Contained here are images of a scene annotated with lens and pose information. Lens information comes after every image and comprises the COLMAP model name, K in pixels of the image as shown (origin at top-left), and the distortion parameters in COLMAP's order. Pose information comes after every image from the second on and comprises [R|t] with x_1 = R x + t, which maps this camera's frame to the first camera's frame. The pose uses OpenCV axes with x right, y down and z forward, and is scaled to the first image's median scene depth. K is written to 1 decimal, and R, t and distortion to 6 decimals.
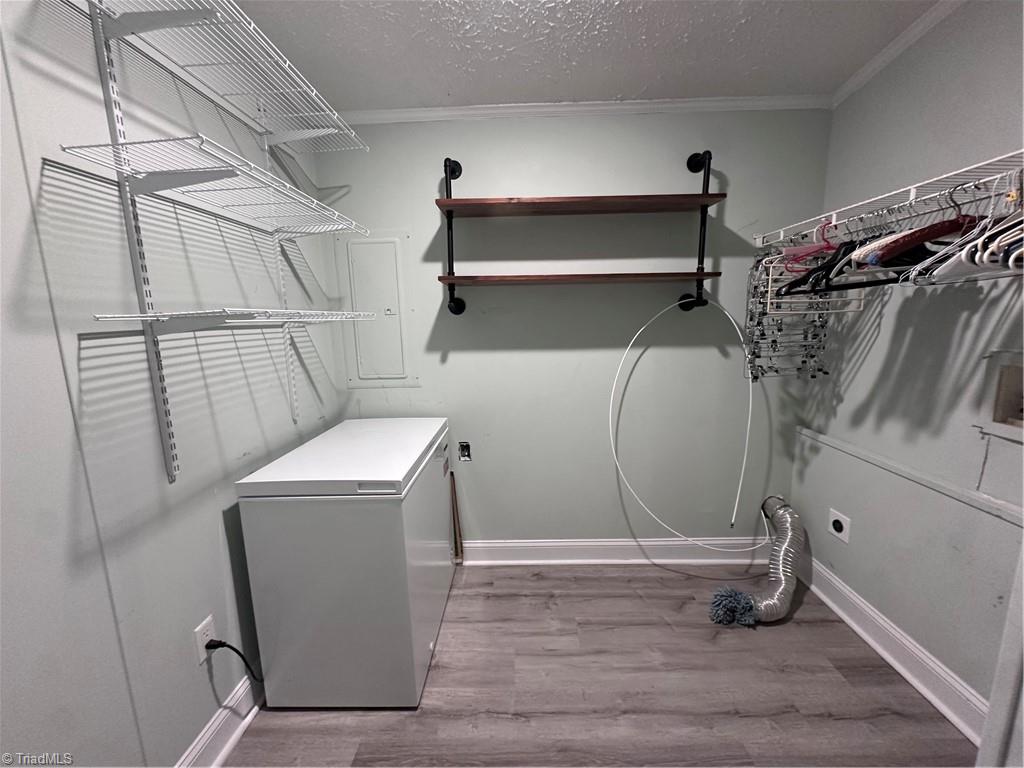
lens RADIAL K [[401.2, 0, 512.0], [0, 401.2, 384.0], [0, 0, 1]] dist [-0.016890, -0.000048]
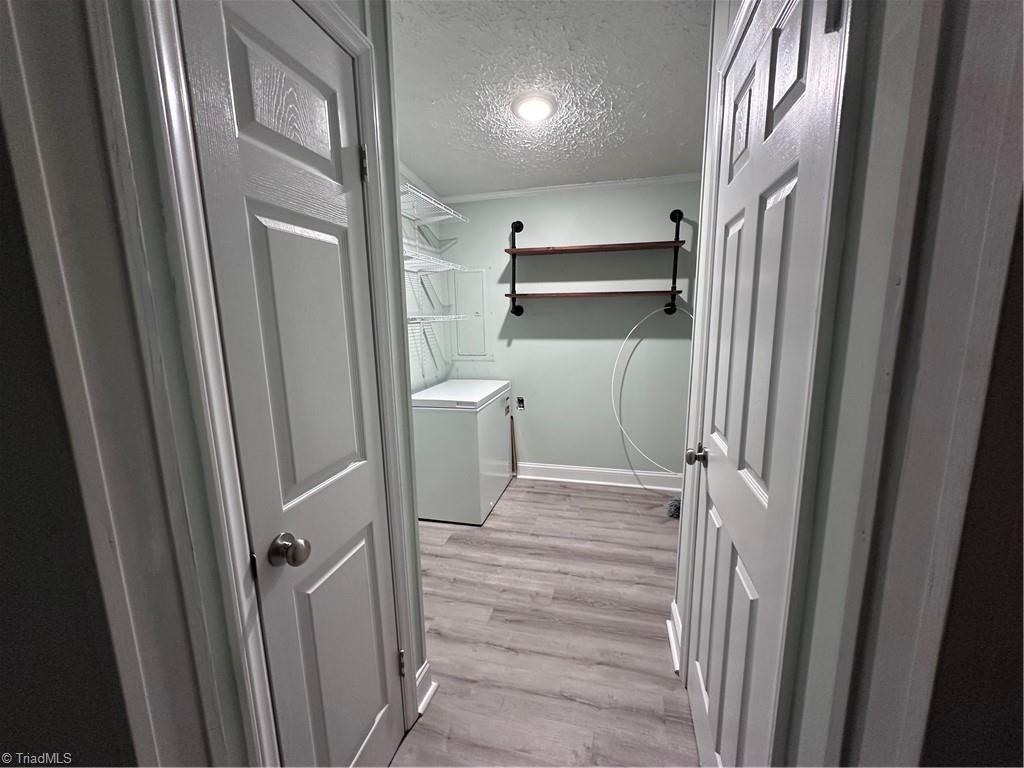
lens RADIAL K [[415.9, 0, 512.0], [0, 415.9, 384.0], [0, 0, 1]] dist [-0.000107, -0.000088]
pose [[0.973965, 0.041867, -0.222801, 0.230126], [-0.039788, 0.999113, 0.013811, 0.078751], [0.223181, -0.004587, 0.974766, -0.650644]]
